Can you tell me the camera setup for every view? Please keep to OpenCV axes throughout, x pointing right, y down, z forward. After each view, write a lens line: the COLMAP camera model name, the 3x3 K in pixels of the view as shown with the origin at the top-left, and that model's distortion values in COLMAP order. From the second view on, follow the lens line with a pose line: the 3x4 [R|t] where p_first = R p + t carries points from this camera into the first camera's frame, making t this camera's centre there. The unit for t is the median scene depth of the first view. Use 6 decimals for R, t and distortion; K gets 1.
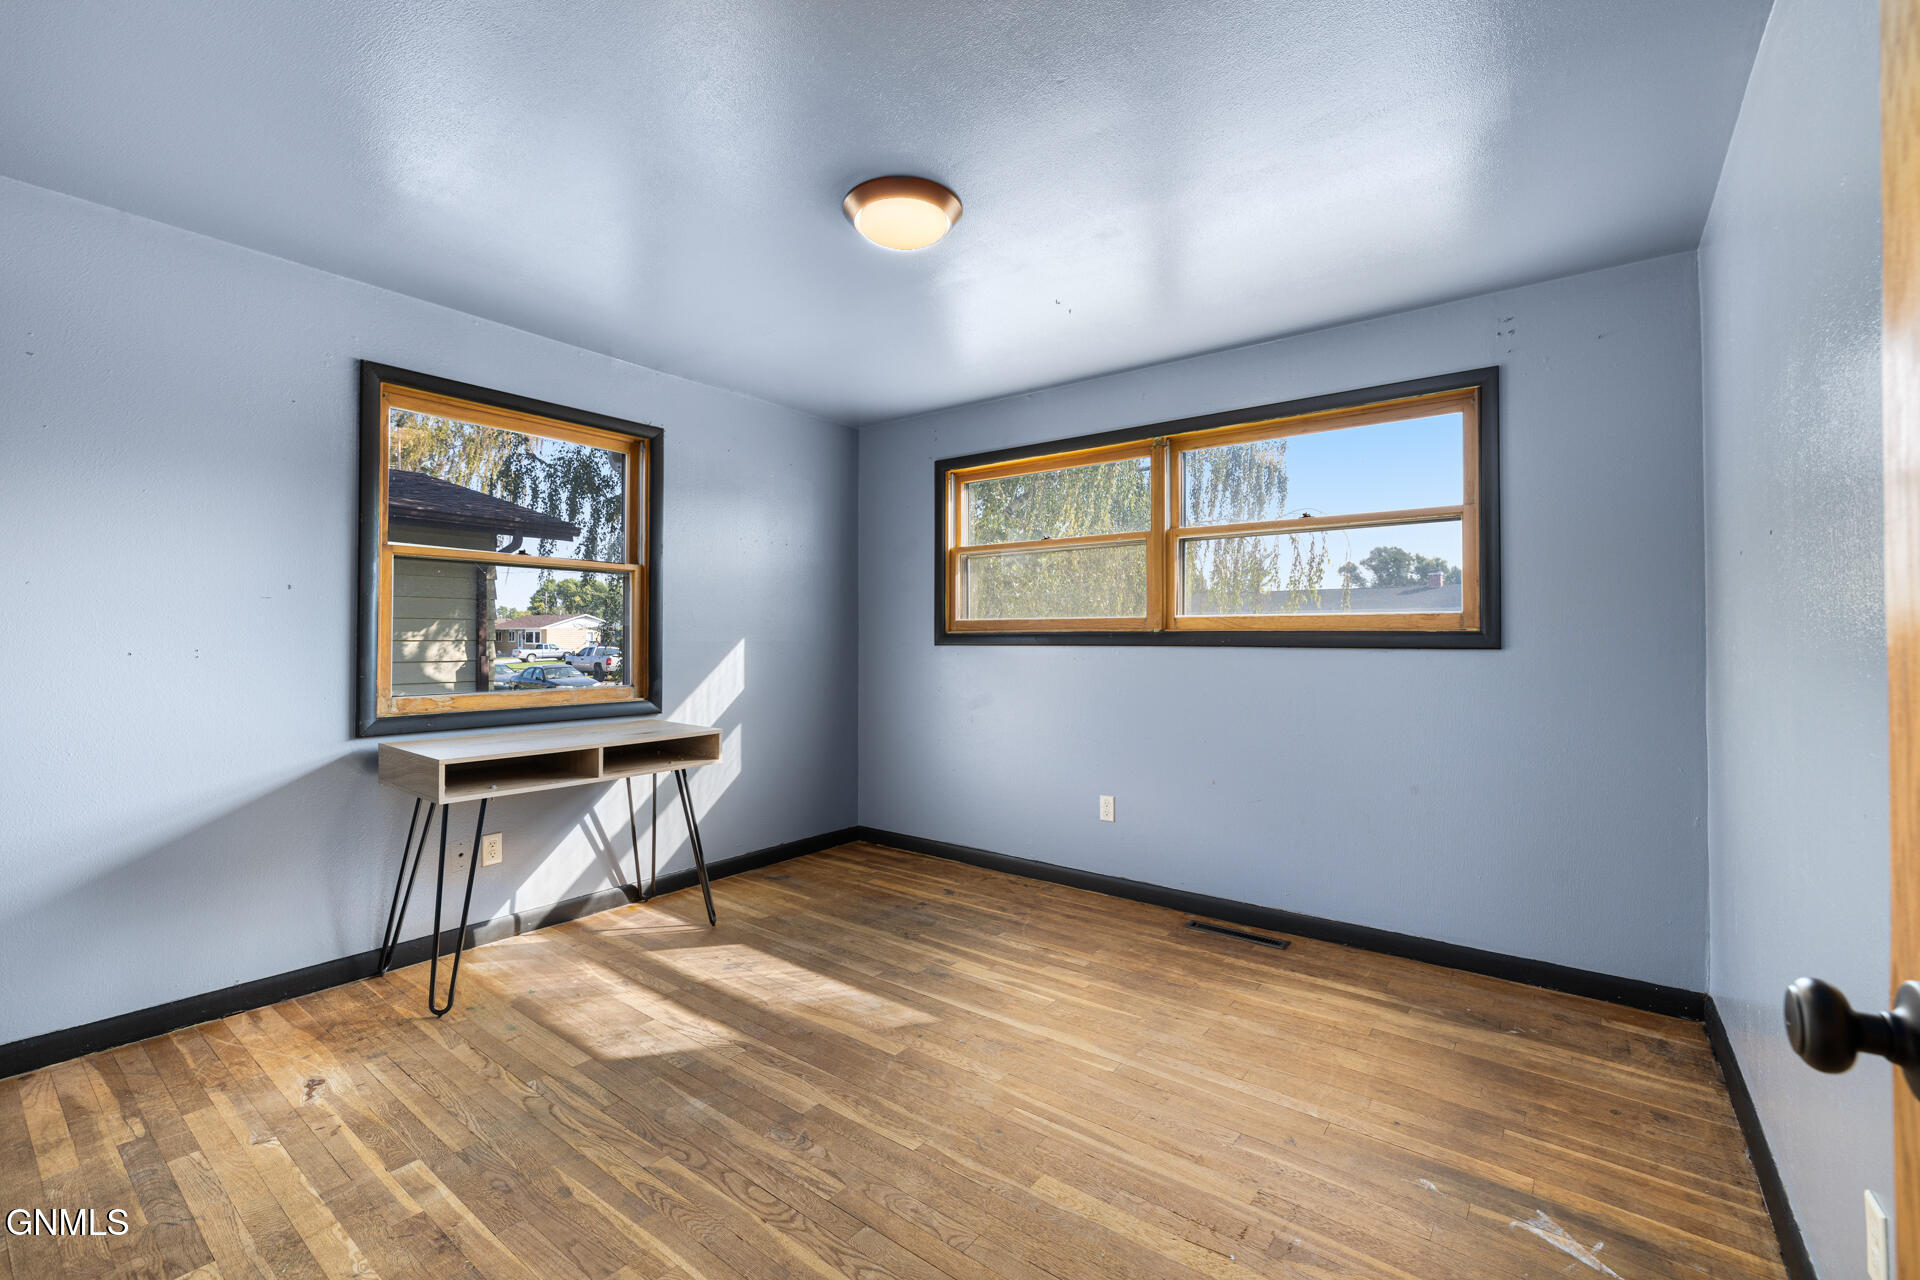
lens RADIAL K [[811.7, 0, 961.9], [0, 811.7, 638.6], [0, 0, 1]] dist [0.000764, -0.000614]
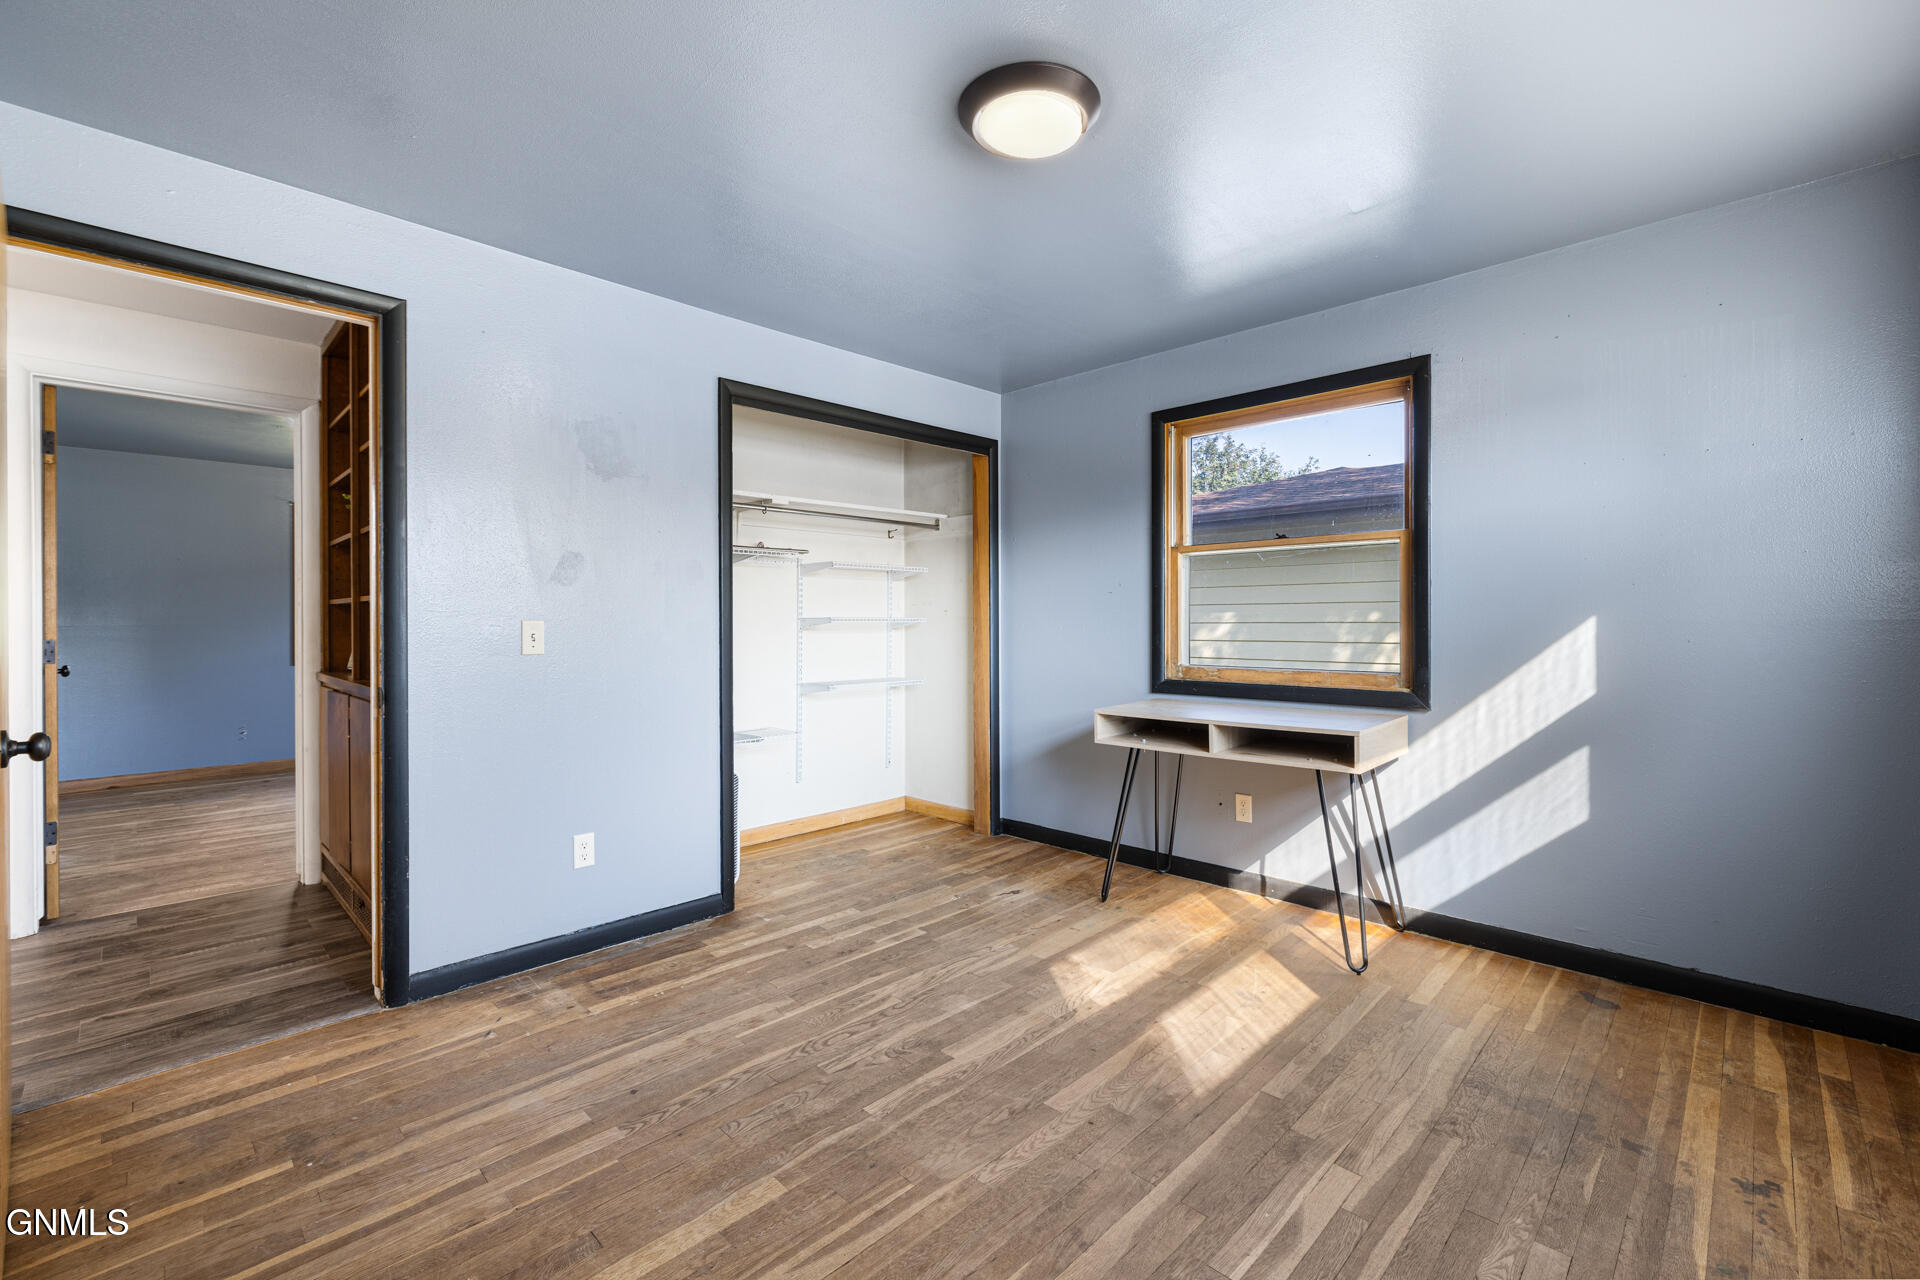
lens RADIAL K [[811.7, 0, 961.2], [0, 811.7, 626.3], [0, 0, 1]] dist [0.000764, -0.000614]
pose [[-0.134059, 0.004722, -0.990962, 0.698674], [0.009115, 0.999952, 0.003532, 0.001738], [0.990931, -0.008560, -0.134096, 0.923703]]
